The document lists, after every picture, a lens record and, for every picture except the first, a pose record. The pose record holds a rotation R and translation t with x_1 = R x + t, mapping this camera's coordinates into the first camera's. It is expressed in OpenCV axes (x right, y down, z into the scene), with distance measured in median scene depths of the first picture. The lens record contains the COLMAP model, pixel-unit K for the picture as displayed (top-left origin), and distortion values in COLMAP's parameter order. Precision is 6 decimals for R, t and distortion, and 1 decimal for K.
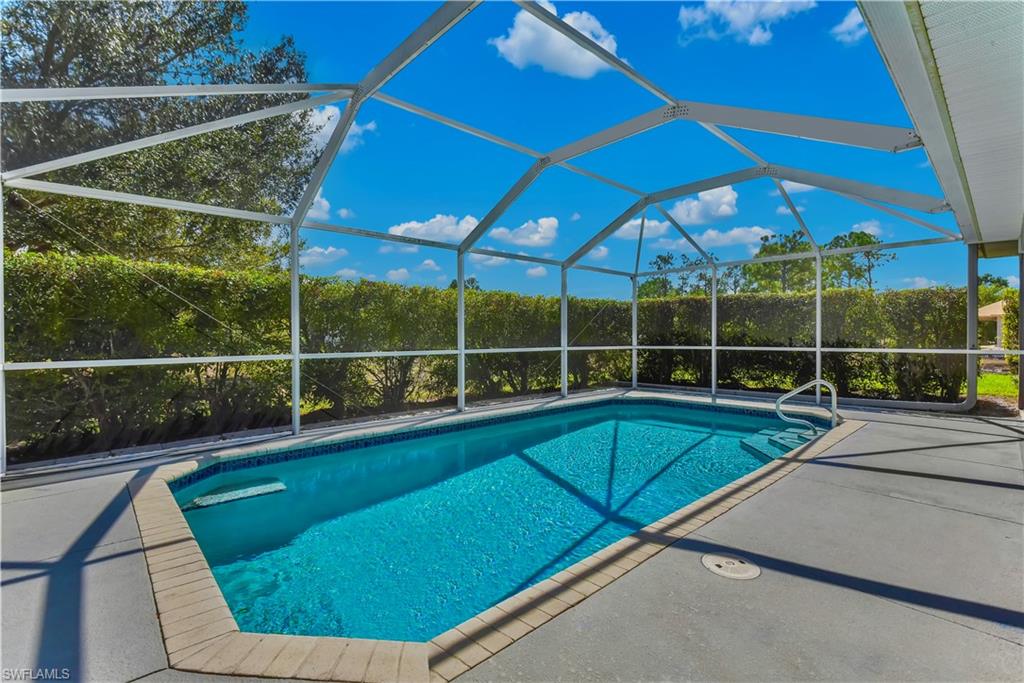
lens RADIAL K [[471.5, 0, 521.2], [0, 471.5, 339.7], [0, 0, 1]] dist [-0.004871, -0.006616]
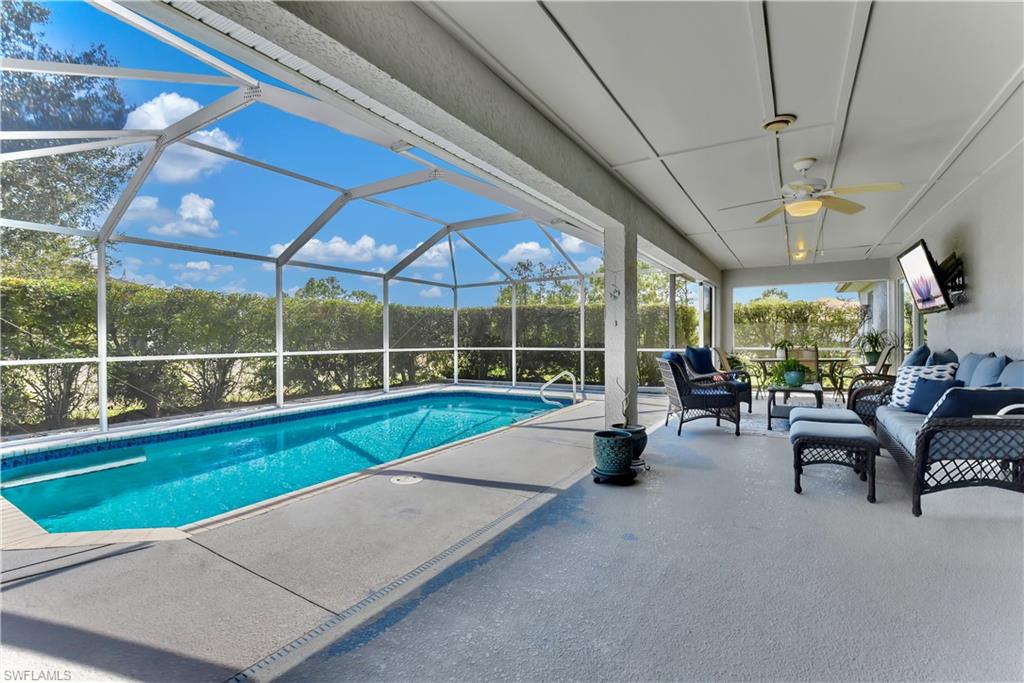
lens RADIAL K [[471.5, 0, 519.0], [0, 471.5, 334.7], [0, 0, 1]] dist [-0.004871, -0.006616]
pose [[0.964306, -0.000481, 0.264790, 0.116947], [0.004494, 0.999884, -0.014549, -0.000481], [-0.264752, 0.015220, 0.964196, -0.212885]]
